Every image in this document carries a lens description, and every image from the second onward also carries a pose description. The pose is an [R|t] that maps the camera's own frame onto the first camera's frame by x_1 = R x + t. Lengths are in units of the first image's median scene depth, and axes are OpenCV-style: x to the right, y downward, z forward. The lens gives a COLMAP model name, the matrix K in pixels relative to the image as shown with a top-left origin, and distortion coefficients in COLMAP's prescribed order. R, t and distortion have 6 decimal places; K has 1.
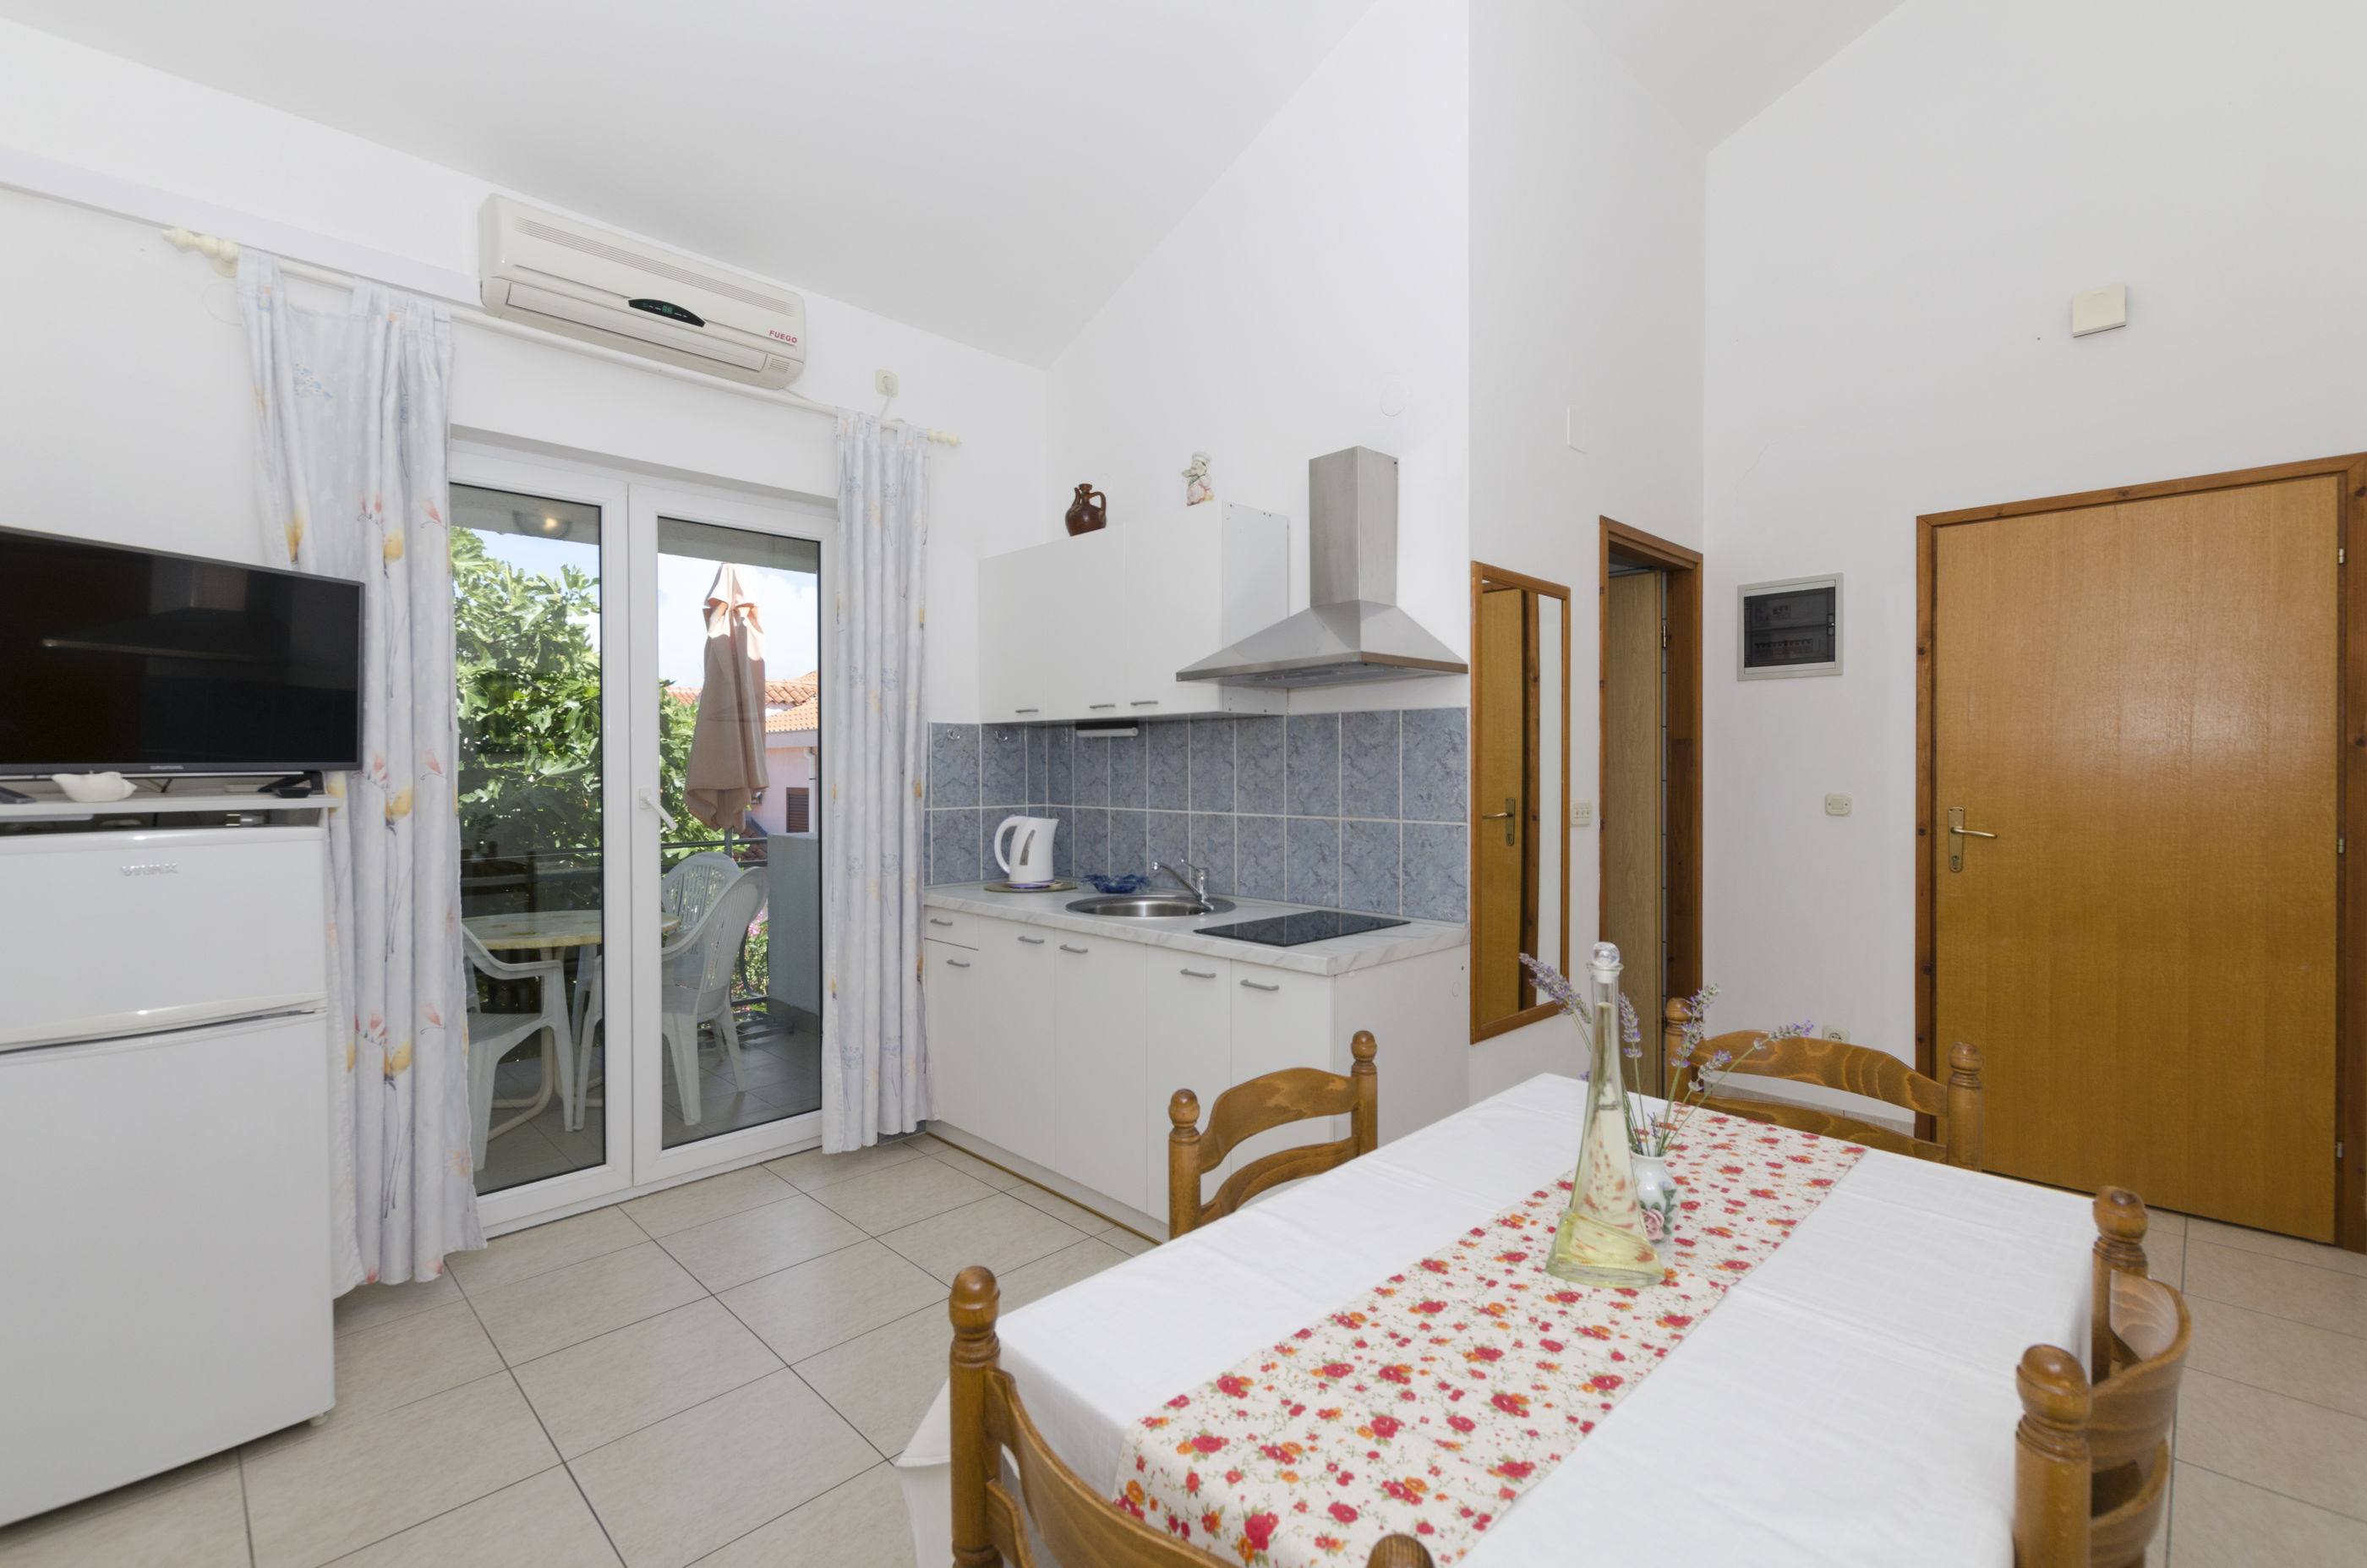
lens RADIAL K [[1035.9, 0, 1208.4], [0, 1035.9, 762.9], [0, 0, 1]] dist [0.011936, -0.003752]
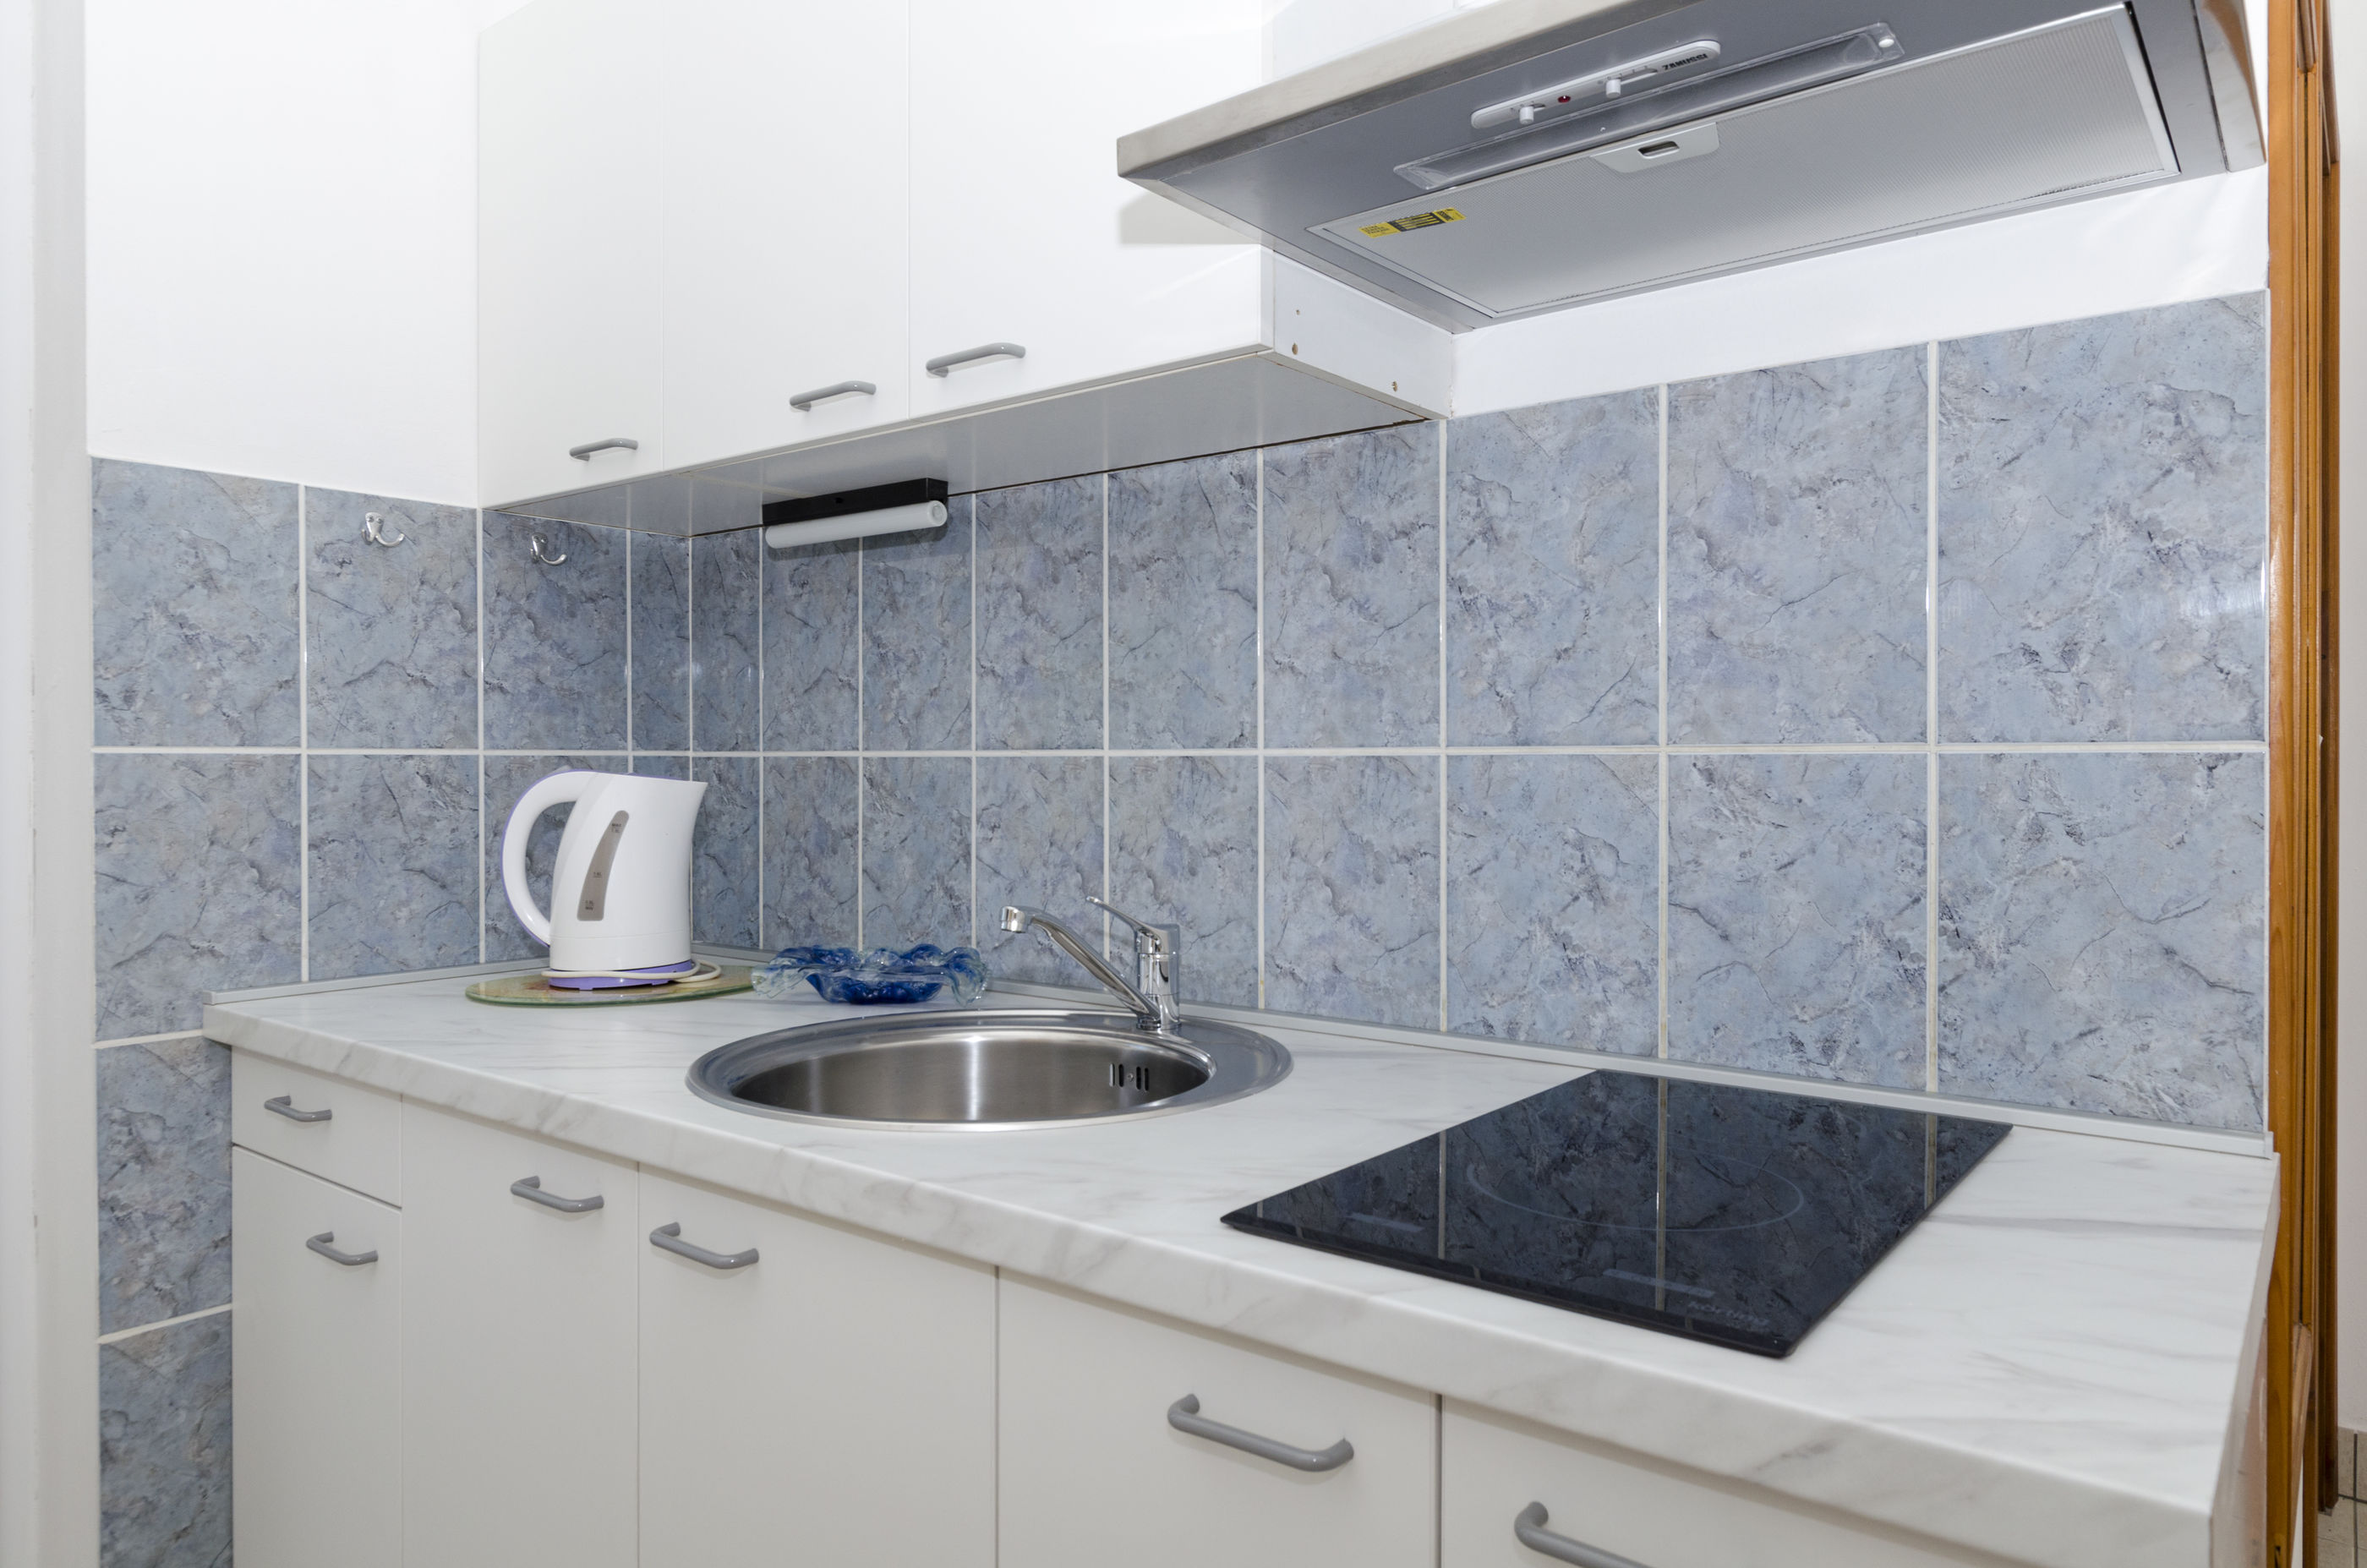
lens RADIAL K [[1464.4, 0, 1172.6], [0, 1464.4, 777.6], [0, 0, 1]] dist [0.002855, -0.000745]
pose [[0.994620, 0.000857, 0.103590, -0.049821], [-0.001685, 0.999967, 0.007900, 0.056500], [-0.103579, -0.008032, 0.994589, 0.586826]]
